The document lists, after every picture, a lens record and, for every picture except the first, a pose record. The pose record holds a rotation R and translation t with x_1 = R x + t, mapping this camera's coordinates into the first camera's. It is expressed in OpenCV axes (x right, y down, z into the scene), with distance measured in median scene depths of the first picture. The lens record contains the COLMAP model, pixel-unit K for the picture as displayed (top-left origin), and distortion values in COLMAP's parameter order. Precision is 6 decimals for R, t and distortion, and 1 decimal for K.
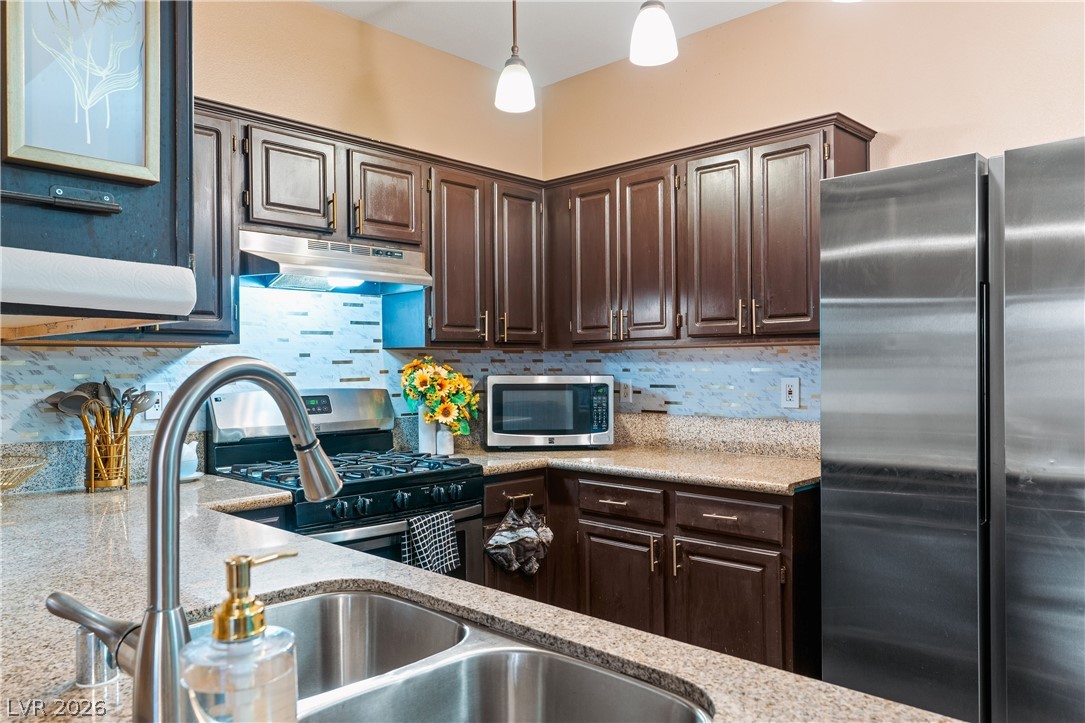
lens RADIAL K [[769.0, 0, 542.5], [0, 769.0, 361.5], [0, 0, 1]] dist [0.005045, 0.000030]
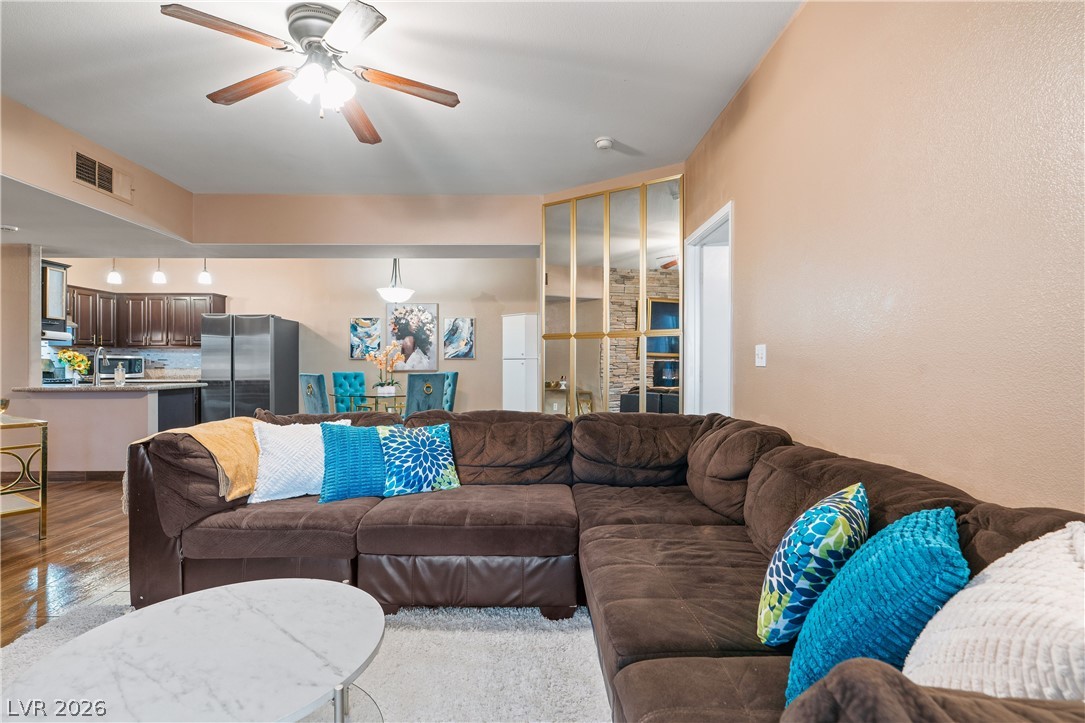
lens RADIAL K [[522.2, 0, 539.1], [0, 522.2, 363.8], [0, 0, 1]] dist [0.001615, 0.000776]
pose [[0.721301, 0.008110, 0.692574, -0.253332], [-0.008899, 0.999957, -0.002441, 0.044492], [-0.692564, -0.004402, 0.721343, -1.903038]]
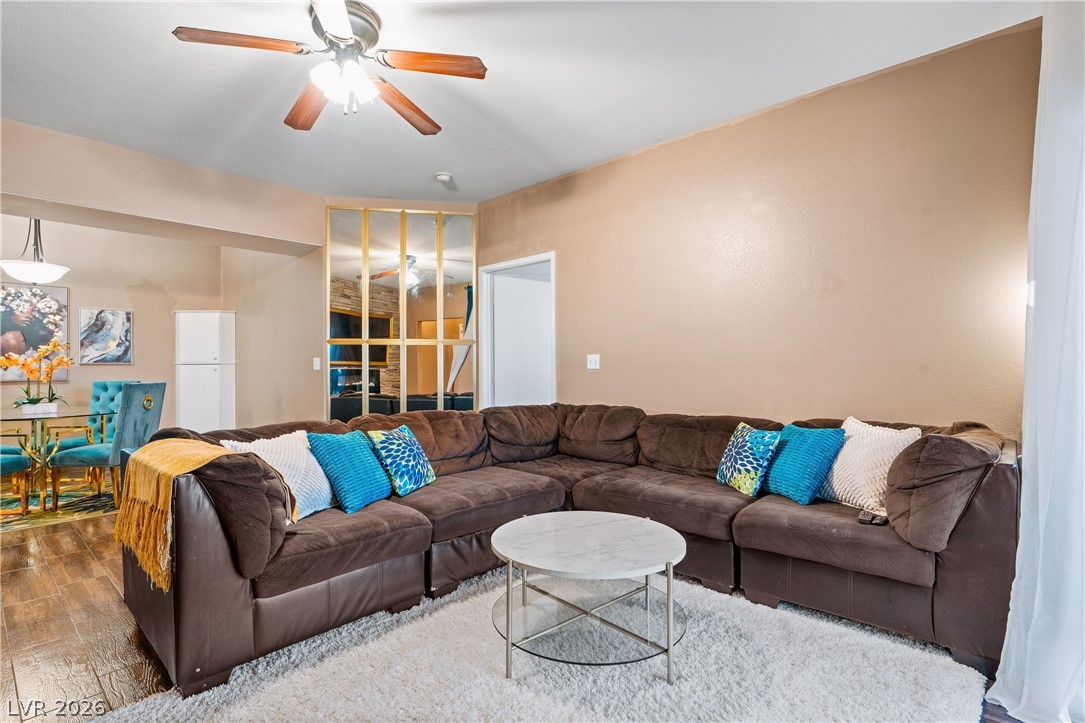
lens RADIAL K [[530.2, 0, 542.5], [0, 530.2, 361.5], [0, 0, 1]] dist [-0.000960, 0.000347]
pose [[-0.014239, 0.018653, 0.999725, -0.721170], [0.003736, 0.999820, -0.018602, 0.049835], [-0.999892, 0.003470, -0.014306, -1.378365]]
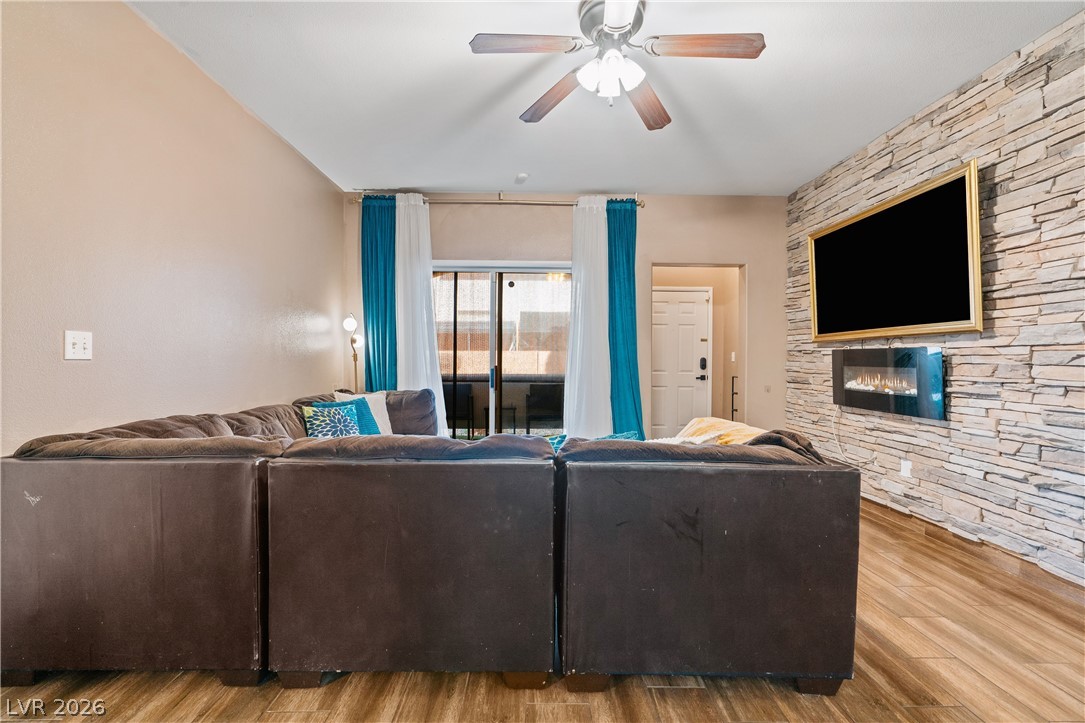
lens RADIAL K [[485.7, 0, 543.1], [0, 485.7, 368.1], [0, 0, 1]] dist [-0.006976, 0.000515]
pose [[-0.710427, 0.014885, -0.703613, 0.630928], [0.003087, 0.999833, 0.018034, 0.046249], [0.703764, 0.010640, -0.710354, -0.661447]]
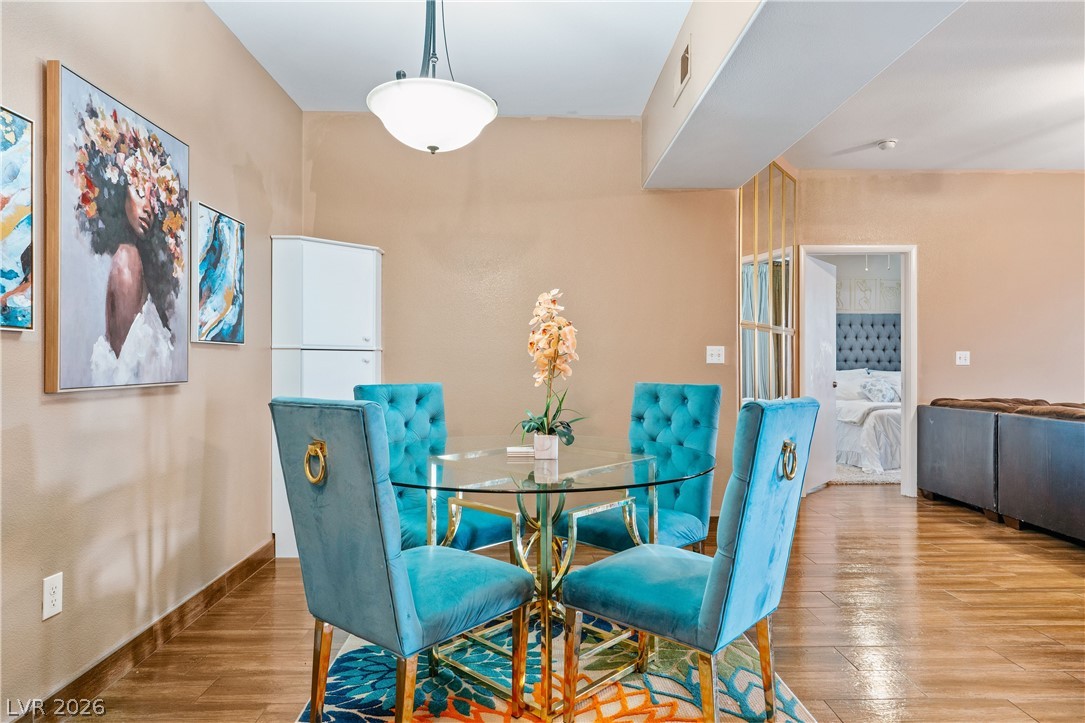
lens RADIAL K [[657.6, 0, 542.5], [0, 657.6, 361.5], [0, 0, 1]] dist [-0.000323, -0.000062]
pose [[-0.701890, 0.008681, 0.712232, 0.157945], [0.000698, 0.999934, -0.011500, 0.054485], [-0.712285, -0.007575, -0.701850, 0.493431]]
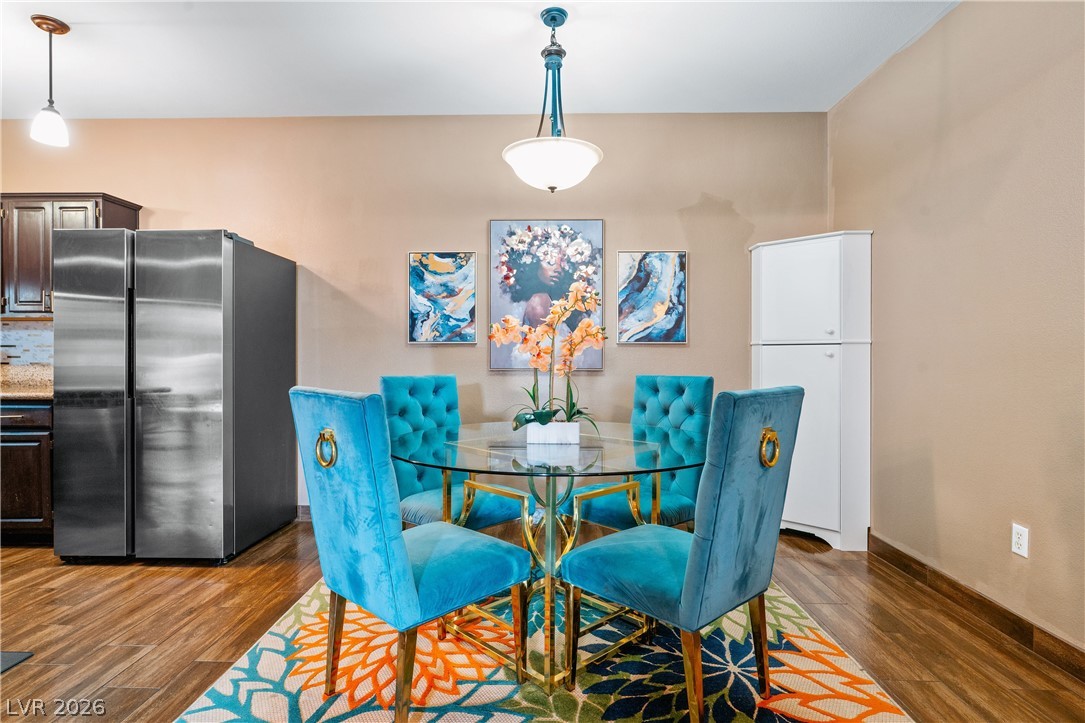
lens RADIAL K [[565.2, 0, 542.5], [0, 565.2, 361.5], [0, 0, 1]] dist [-0.004176, -0.000381]
pose [[0.742929, 0.003335, 0.669362, 0.221537], [-0.010310, 0.999926, 0.006461, 0.049296], [-0.669291, -0.011701, 0.742908, -0.581702]]
